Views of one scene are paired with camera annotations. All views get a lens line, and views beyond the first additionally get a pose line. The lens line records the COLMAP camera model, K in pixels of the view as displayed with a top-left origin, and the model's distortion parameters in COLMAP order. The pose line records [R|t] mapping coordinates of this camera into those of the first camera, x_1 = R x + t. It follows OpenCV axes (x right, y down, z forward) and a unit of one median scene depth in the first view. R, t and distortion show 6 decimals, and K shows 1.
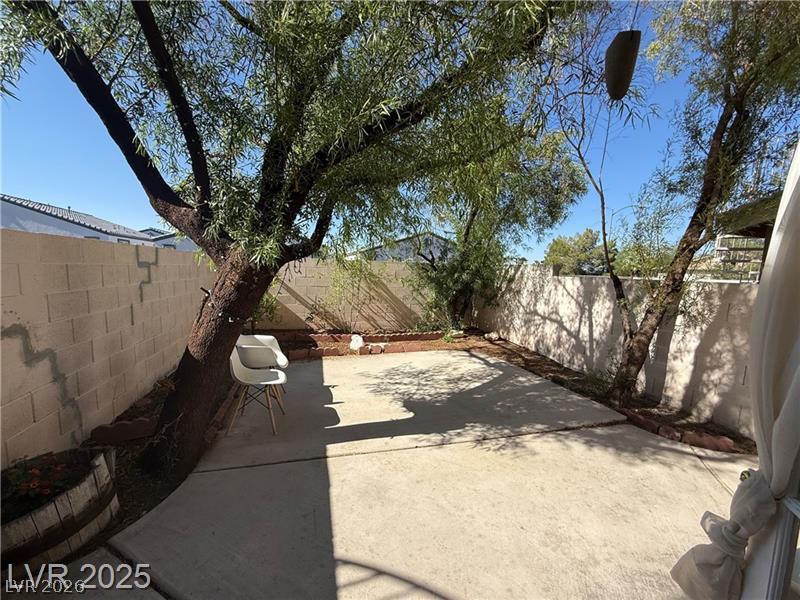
lens RADIAL K [[321.3, 0, 400.0], [0, 321.3, 300.0], [0, 0, 1]] dist [-0.002060, -0.000189]
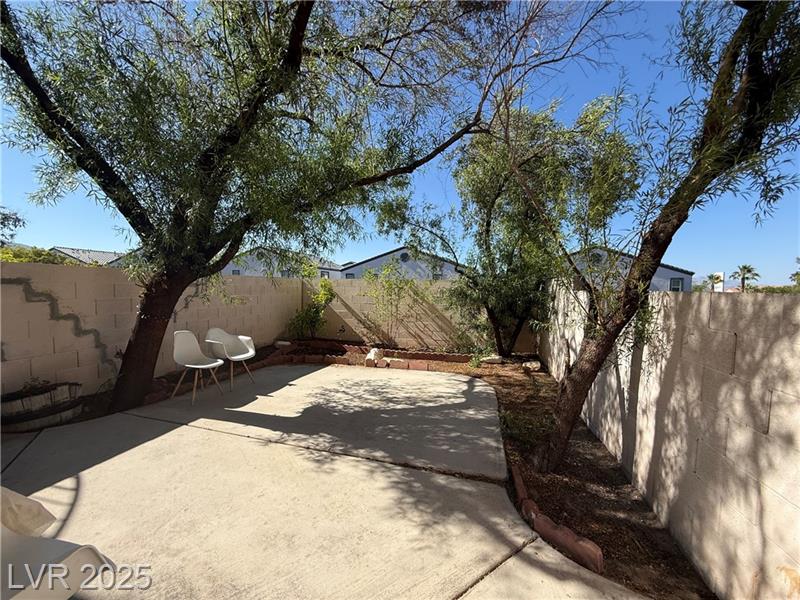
lens RADIAL K [[321.3, 0, 400.0], [0, 321.3, 300.0], [0, 0, 1]] dist [-0.002060, -0.000189]
pose [[0.848111, 0.001005, -0.529817, 0.809905], [-0.039797, 0.997294, -0.061814, 0.017369], [0.528321, 0.073511, 0.845856, 0.209299]]
